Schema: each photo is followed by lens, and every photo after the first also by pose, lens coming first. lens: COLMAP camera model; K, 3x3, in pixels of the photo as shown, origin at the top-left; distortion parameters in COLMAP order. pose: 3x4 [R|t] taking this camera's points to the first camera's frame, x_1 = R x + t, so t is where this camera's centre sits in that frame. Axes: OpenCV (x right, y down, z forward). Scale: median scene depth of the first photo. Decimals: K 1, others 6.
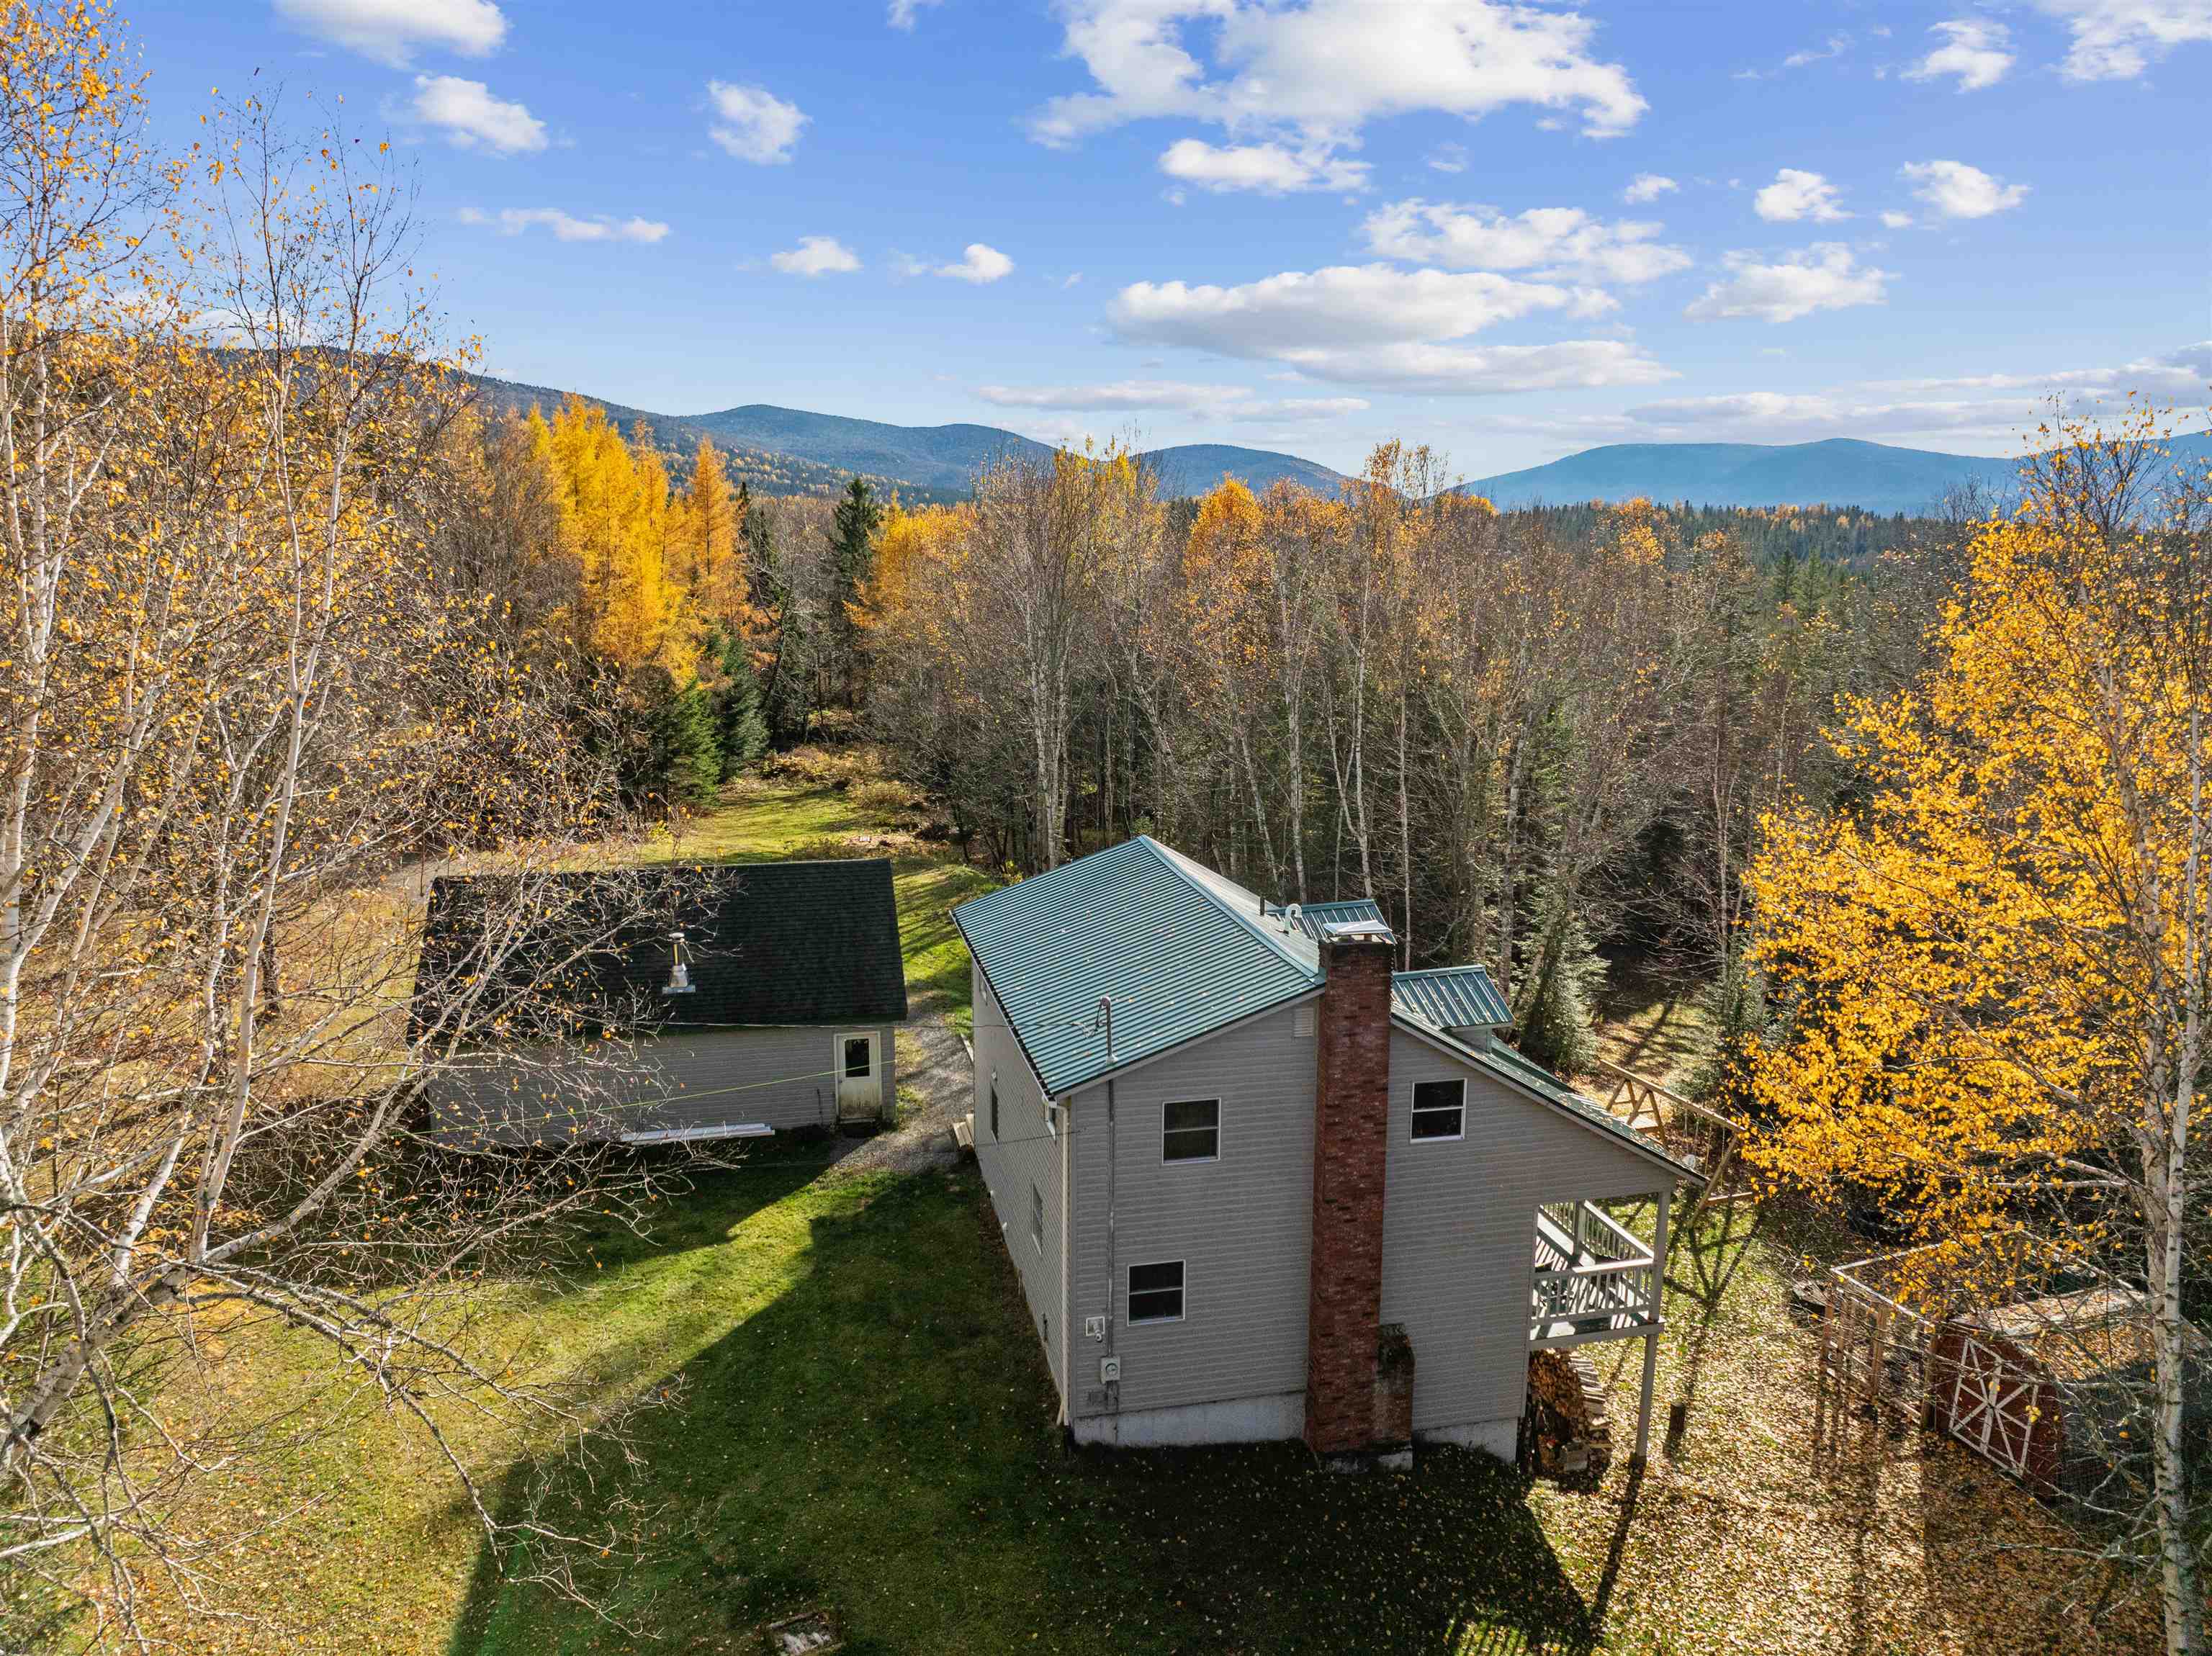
lens RADIAL K [[1558.7, 0, 1110.8], [0, 1558.7, 821.7], [0, 0, 1]] dist [-0.040508, 0.006152]
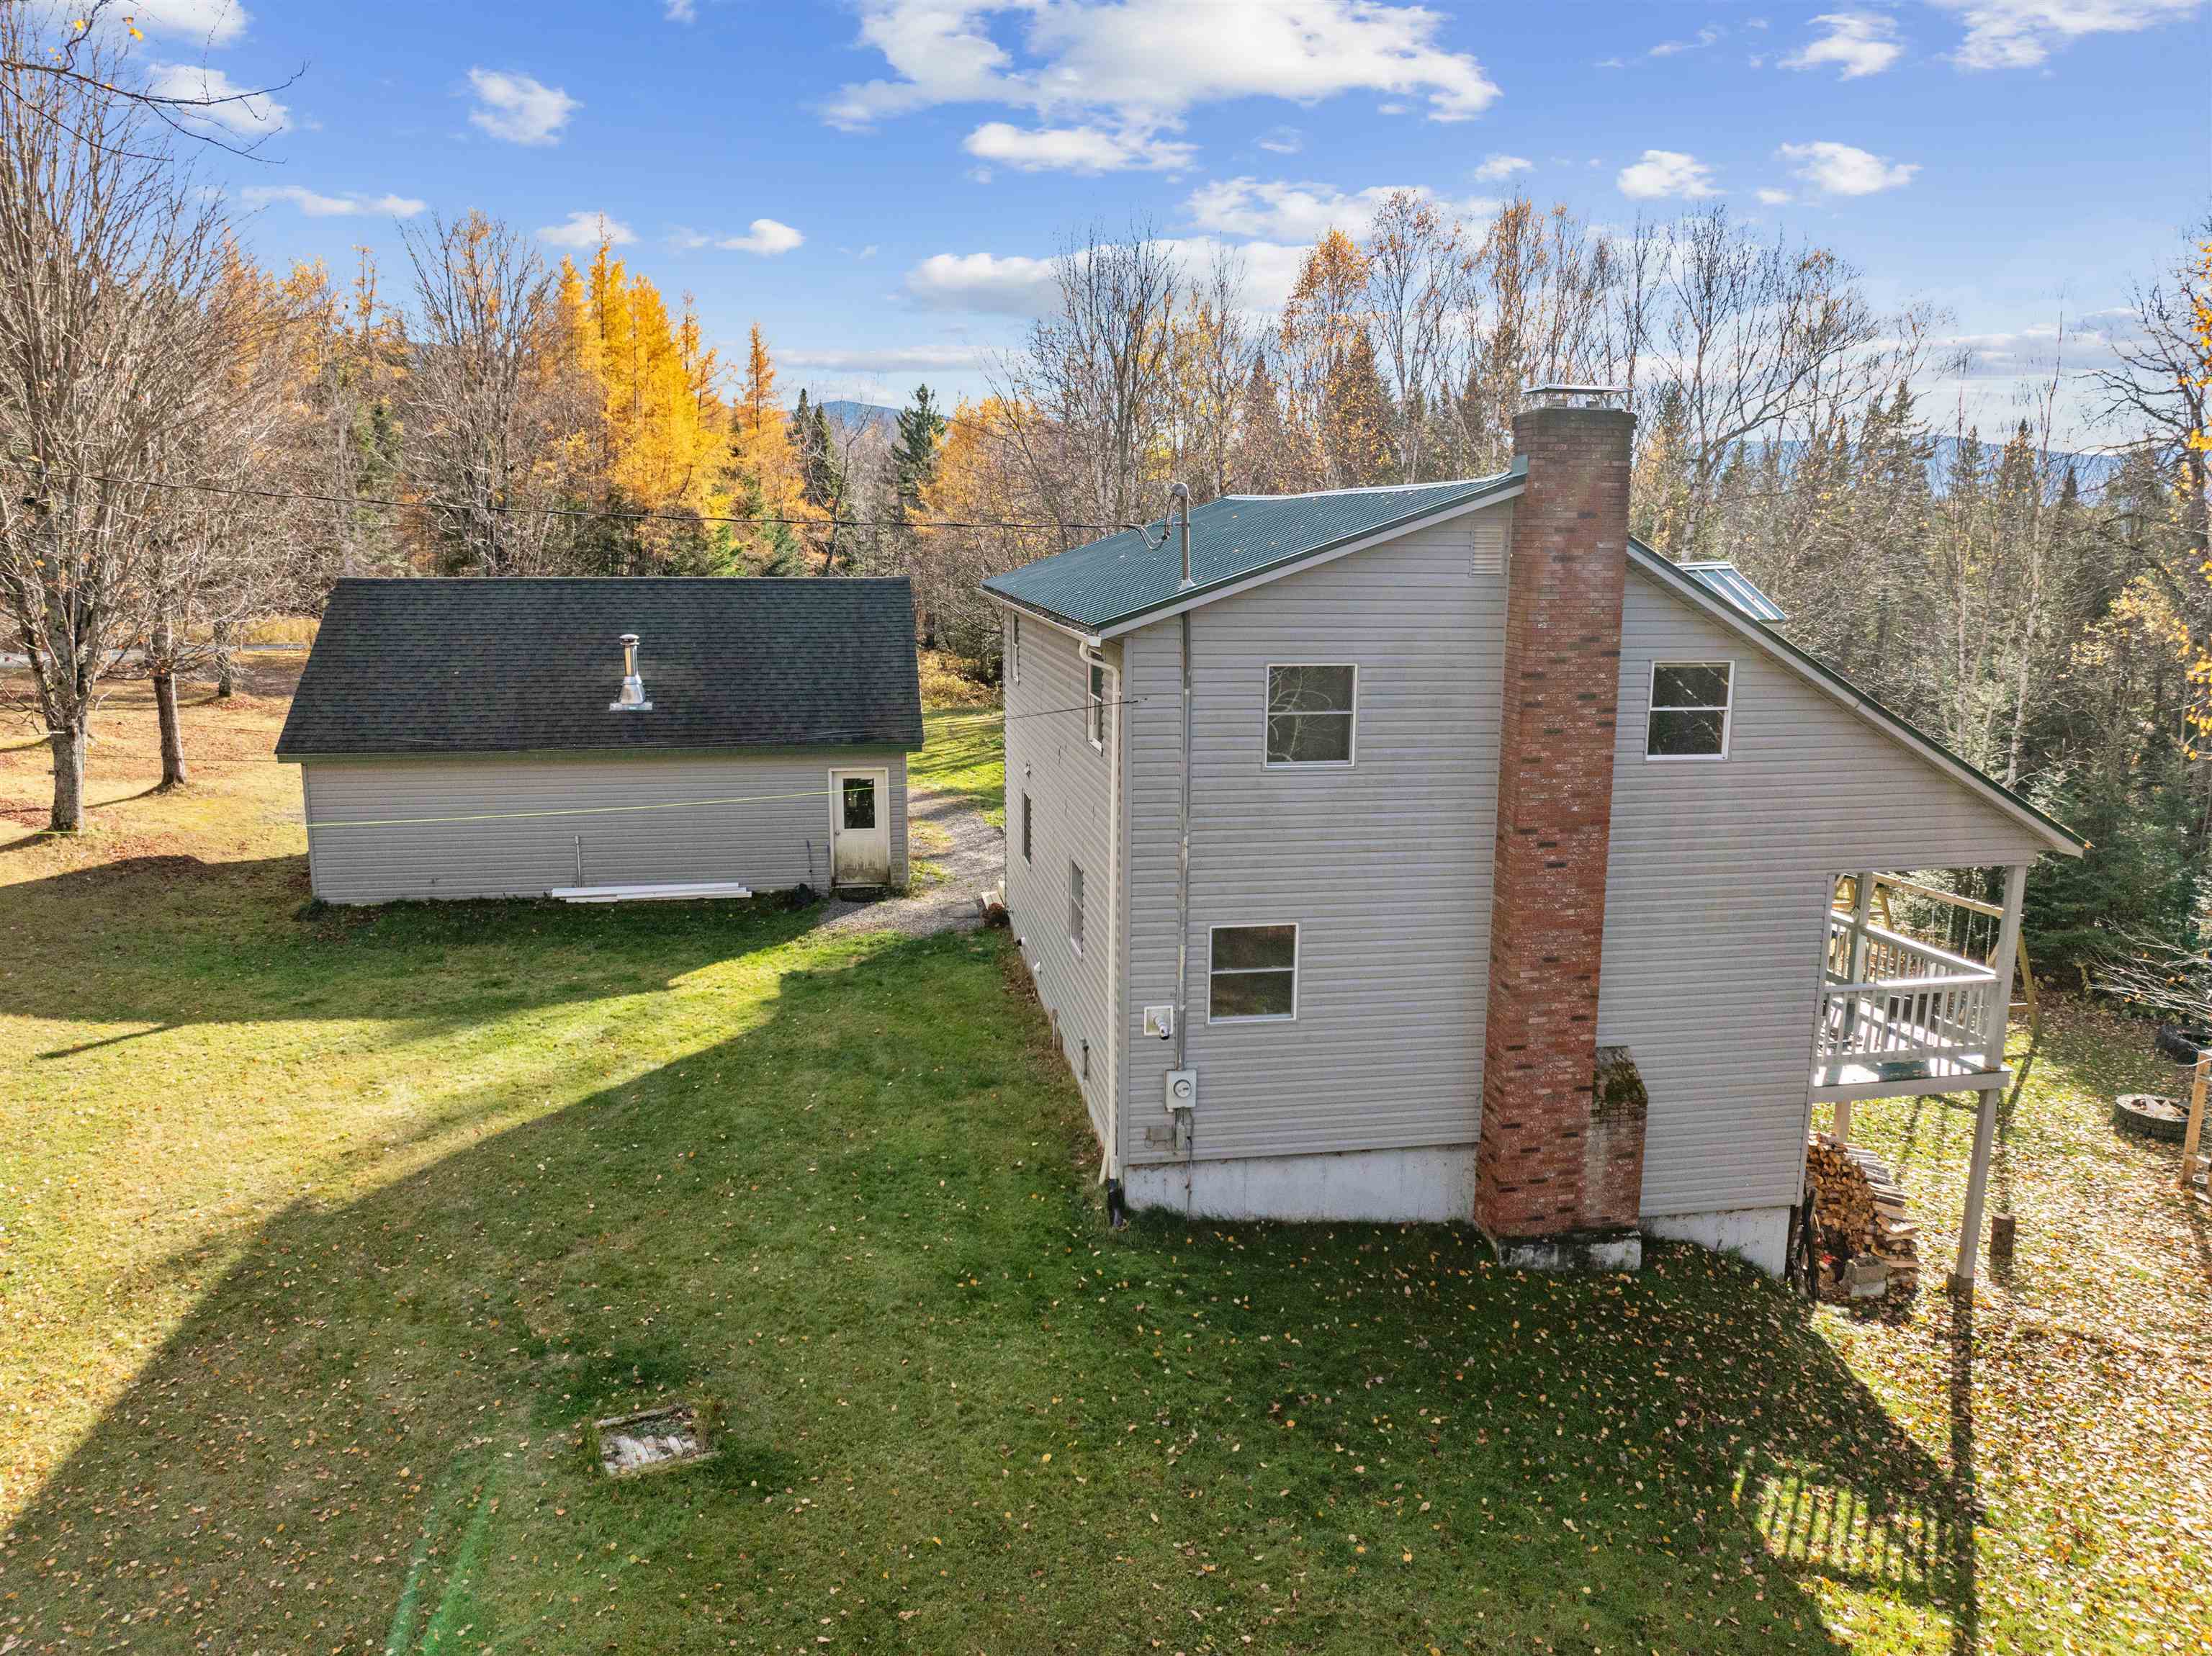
lens RADIAL K [[1554.3, 0, 1114.9], [0, 1554.3, 817.3], [0, 0, 1]] dist [-0.036636, 0.006752]
pose [[0.998877, 0.011784, -0.045899, 0.000495], [-0.011866, 0.999928, -0.001519, 0.221914], [0.045878, 0.002062, 0.998945, 0.322305]]
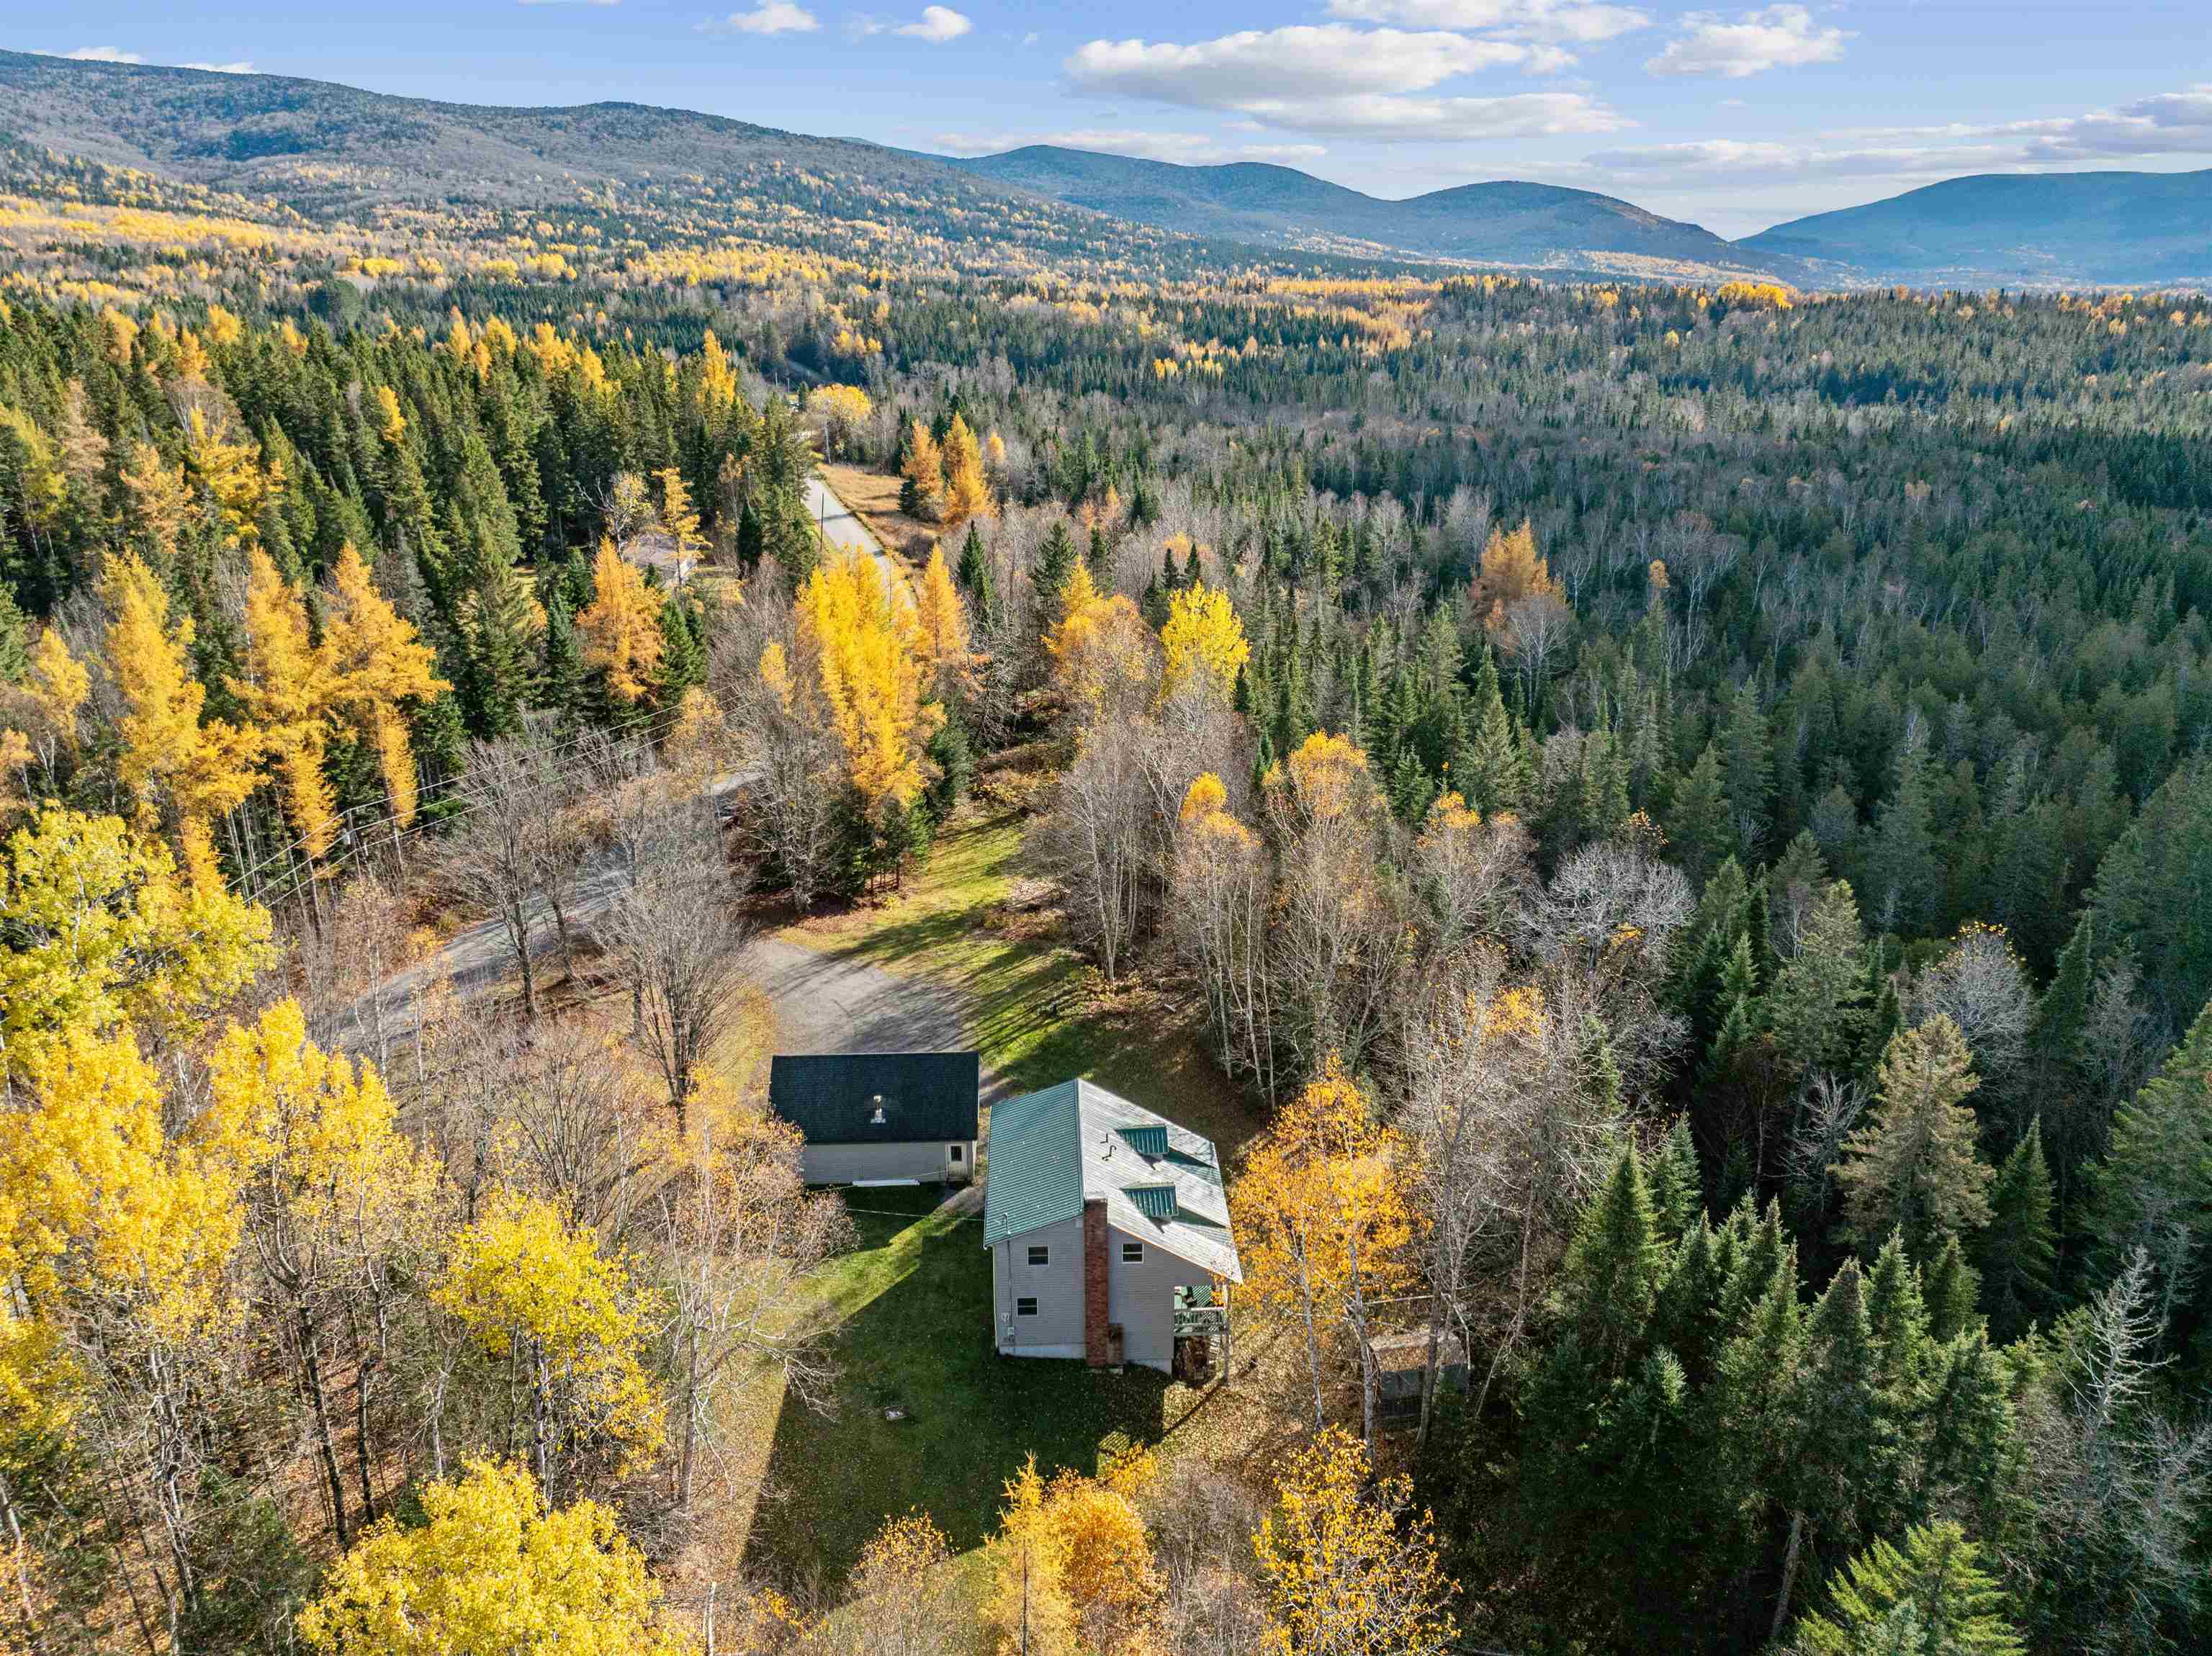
lens RADIAL K [[1558.7, 0, 1110.8], [0, 1558.7, 821.7], [0, 0, 1]] dist [-0.040508, 0.006152]
pose [[0.984563, 0.052930, -0.166836, 0.555415], [-0.026050, 0.986876, 0.159364, -0.938873], [0.173082, -0.152557, 0.973020, -1.454637]]
